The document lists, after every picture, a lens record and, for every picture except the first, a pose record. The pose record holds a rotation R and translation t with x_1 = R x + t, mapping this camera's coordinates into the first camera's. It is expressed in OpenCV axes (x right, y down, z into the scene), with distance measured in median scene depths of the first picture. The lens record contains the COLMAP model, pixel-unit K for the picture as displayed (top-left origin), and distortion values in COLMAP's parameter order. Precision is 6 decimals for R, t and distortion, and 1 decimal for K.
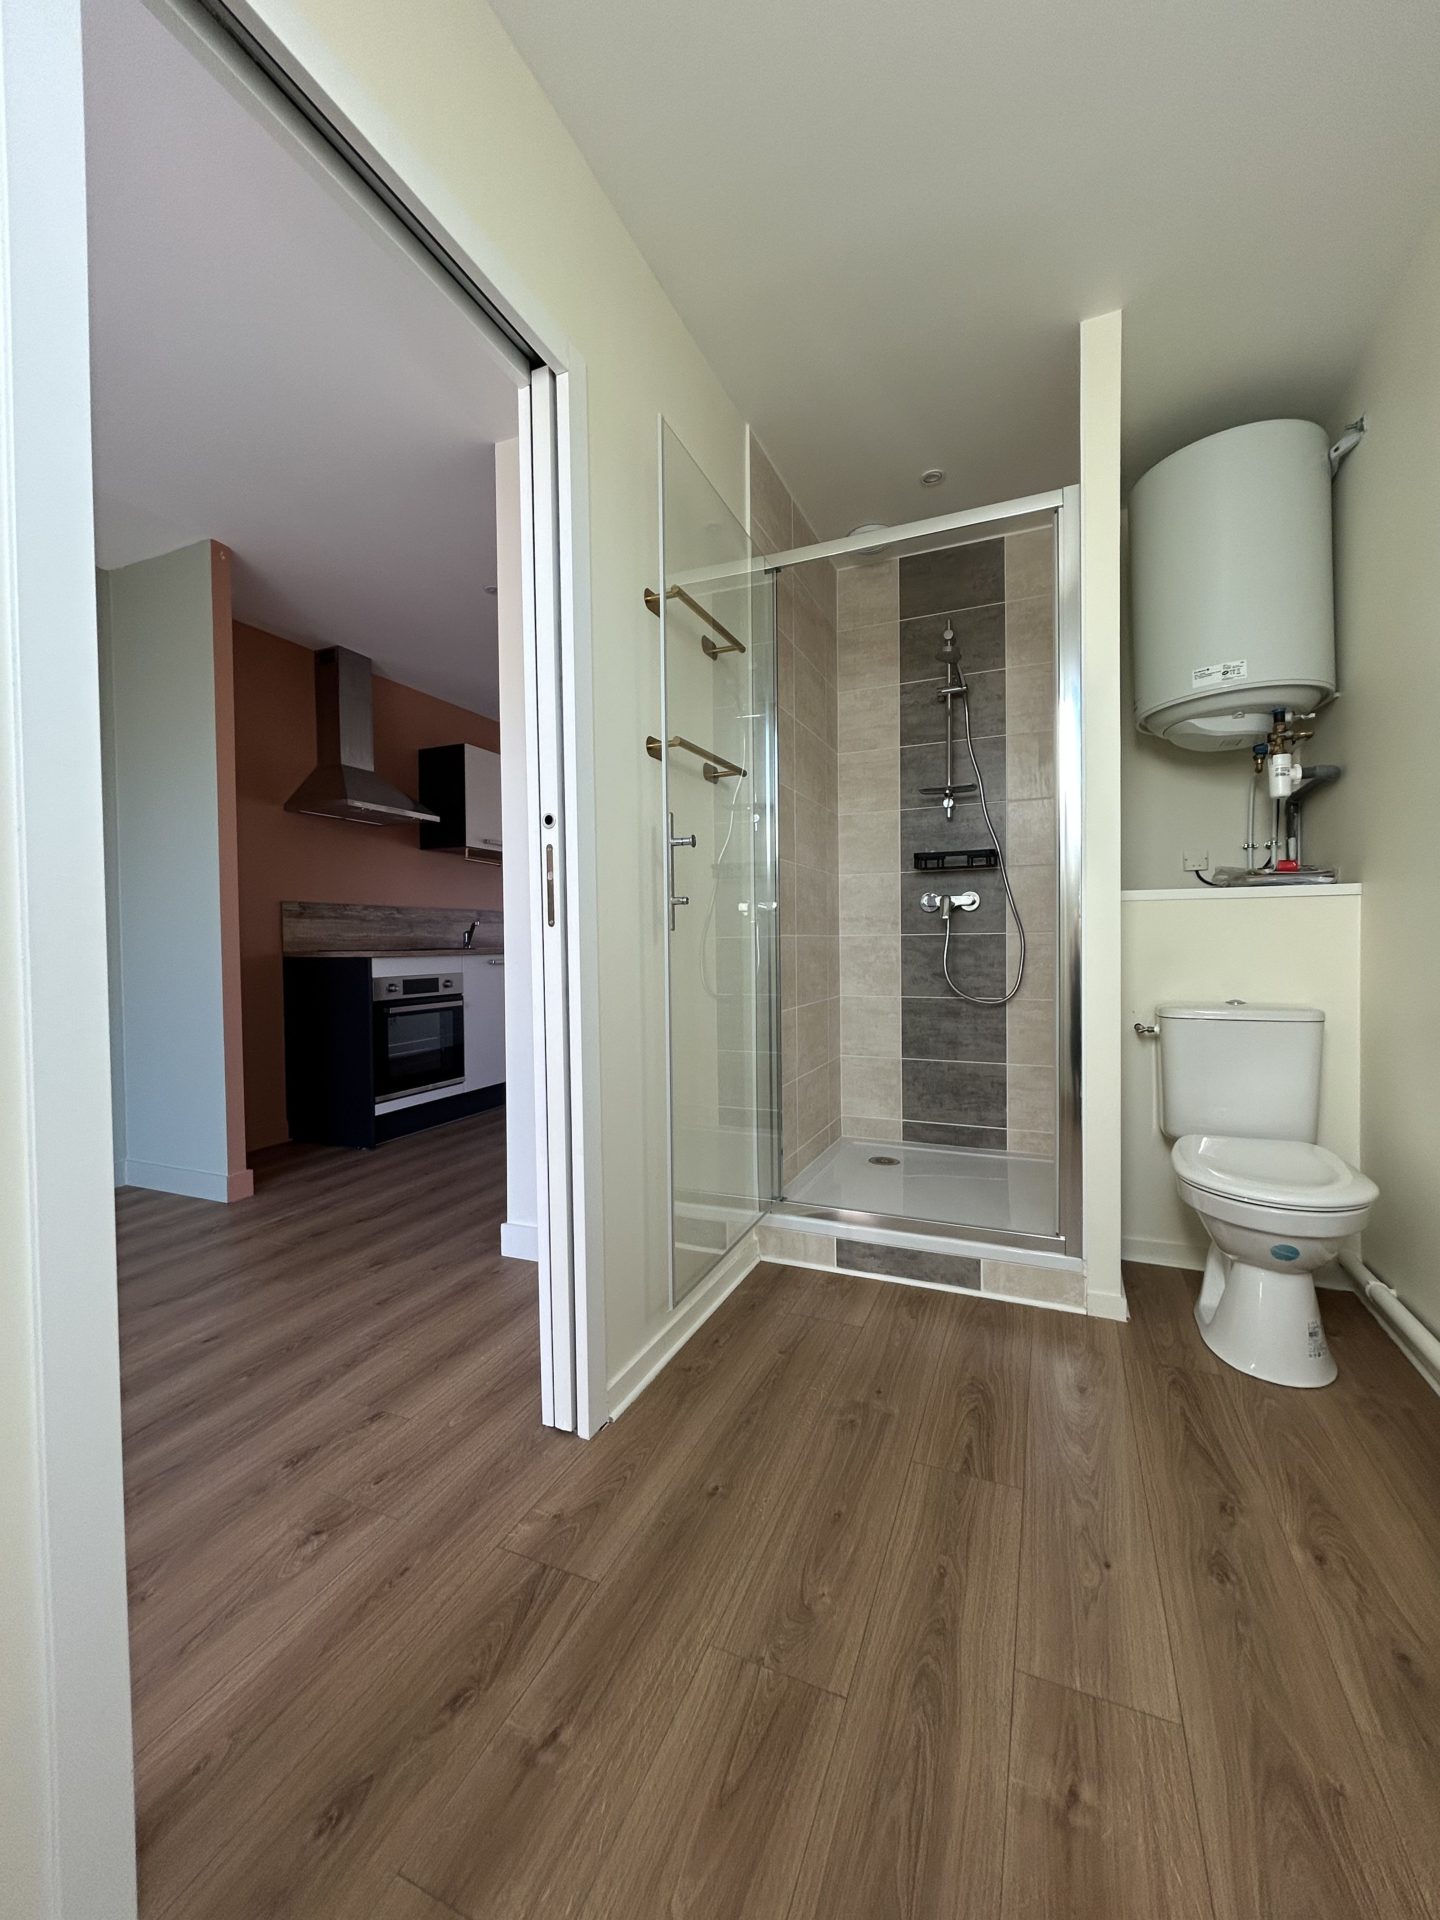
lens RADIAL K [[767.1, 0, 723.1], [0, 767.1, 958.8], [0, 0, 1]] dist [0.000786, 0.000148]
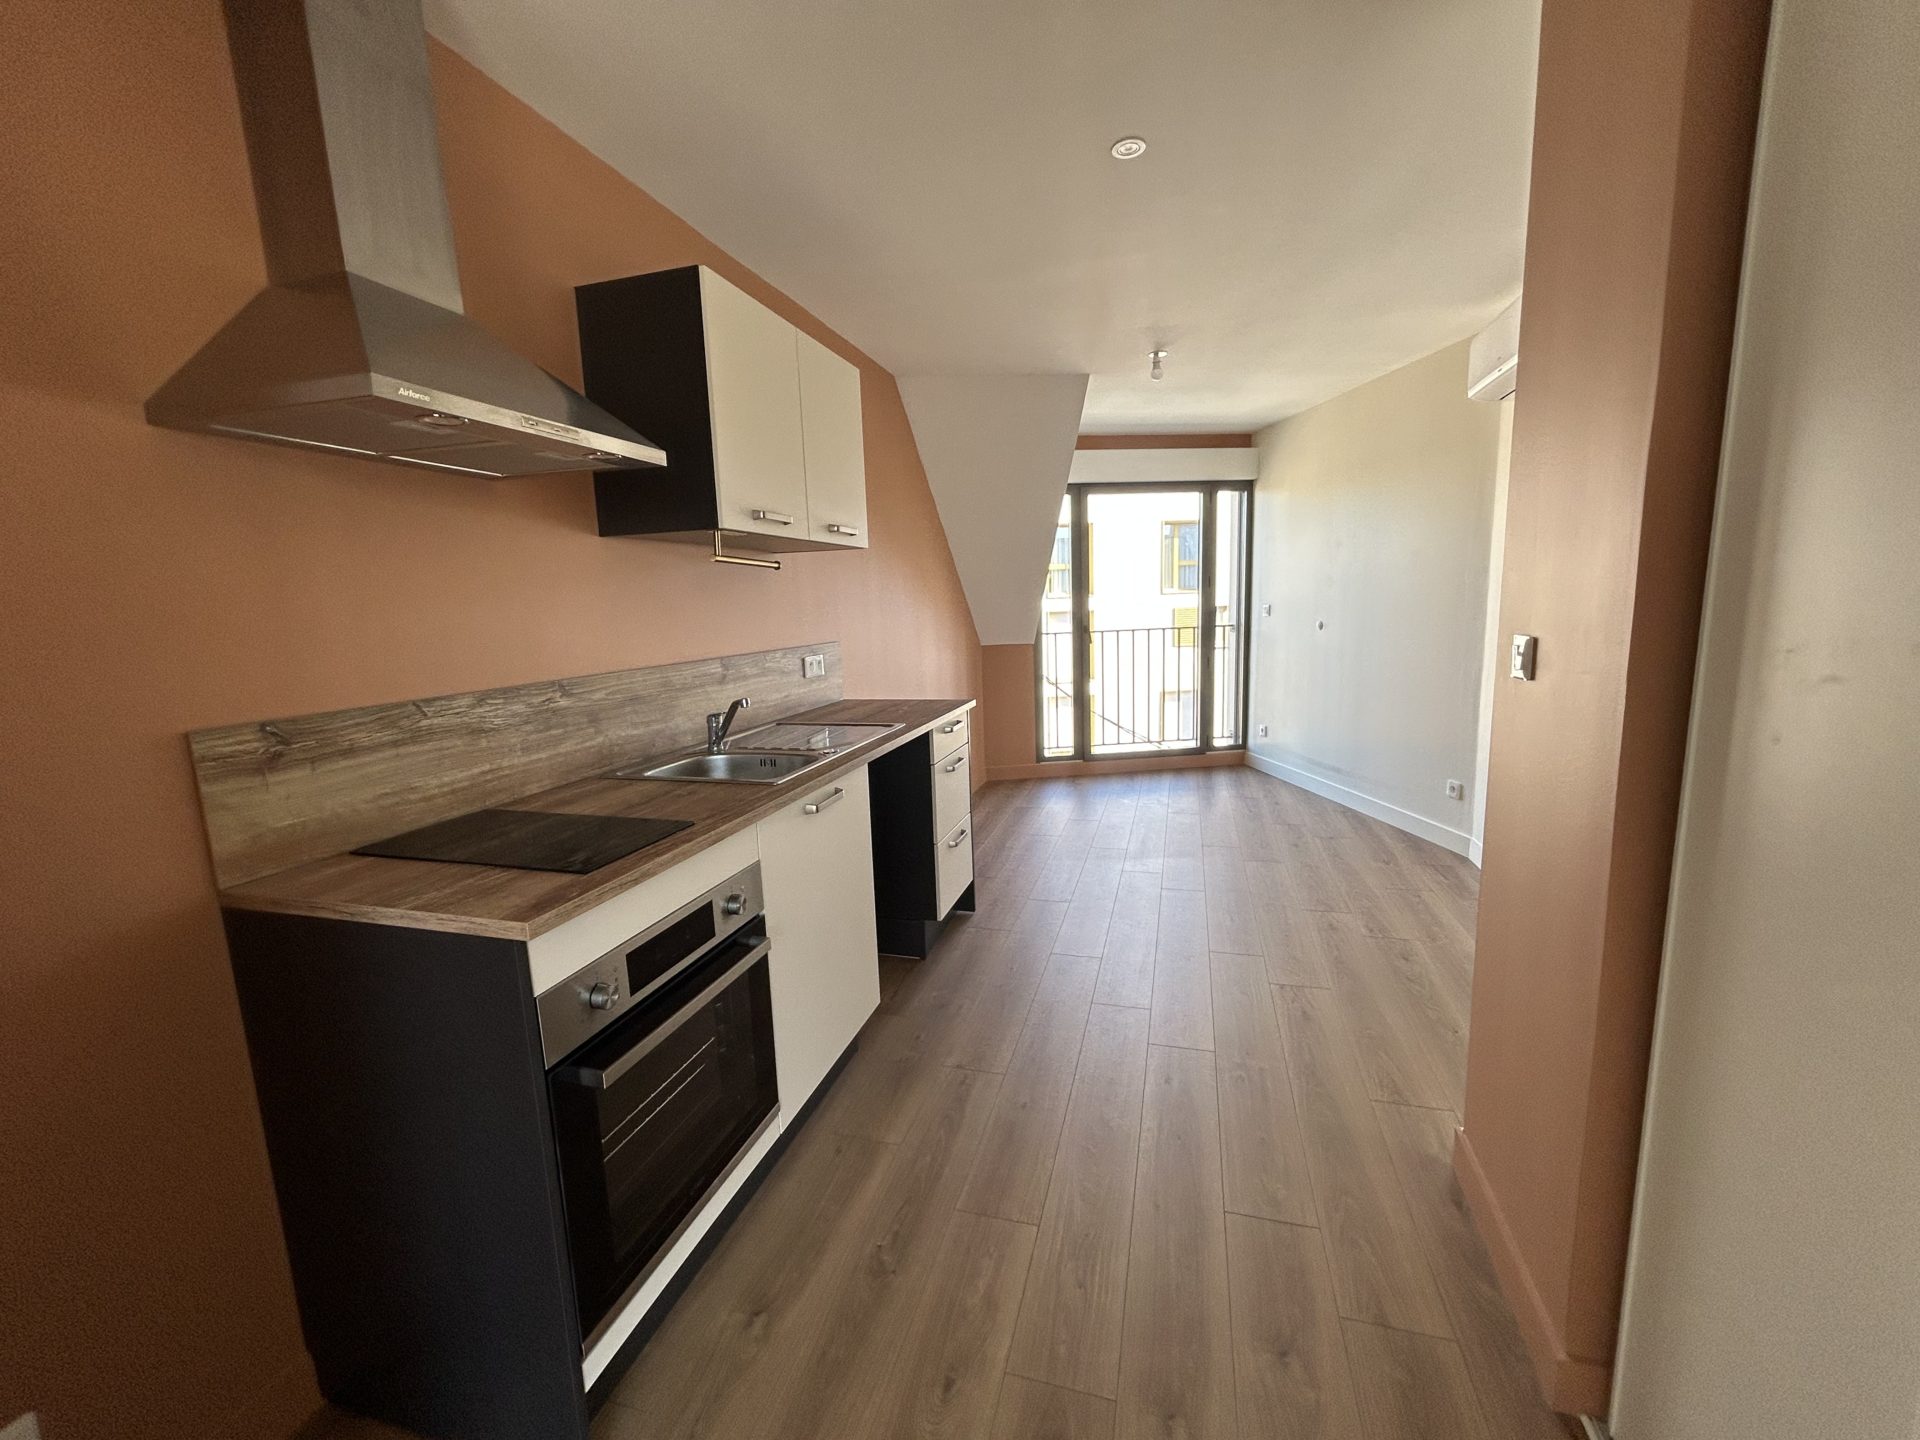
lens RADIAL K [[767.1, 0, 956.9], [0, 767.1, 721.0], [0, 0, 1]] dist [0.000786, 0.000148]
pose [[0.992270, -0.044058, 0.116016, -0.289540], [0.028725, 0.991011, 0.130660, -0.104450], [-0.120730, -0.126317, 0.984616, 0.625496]]
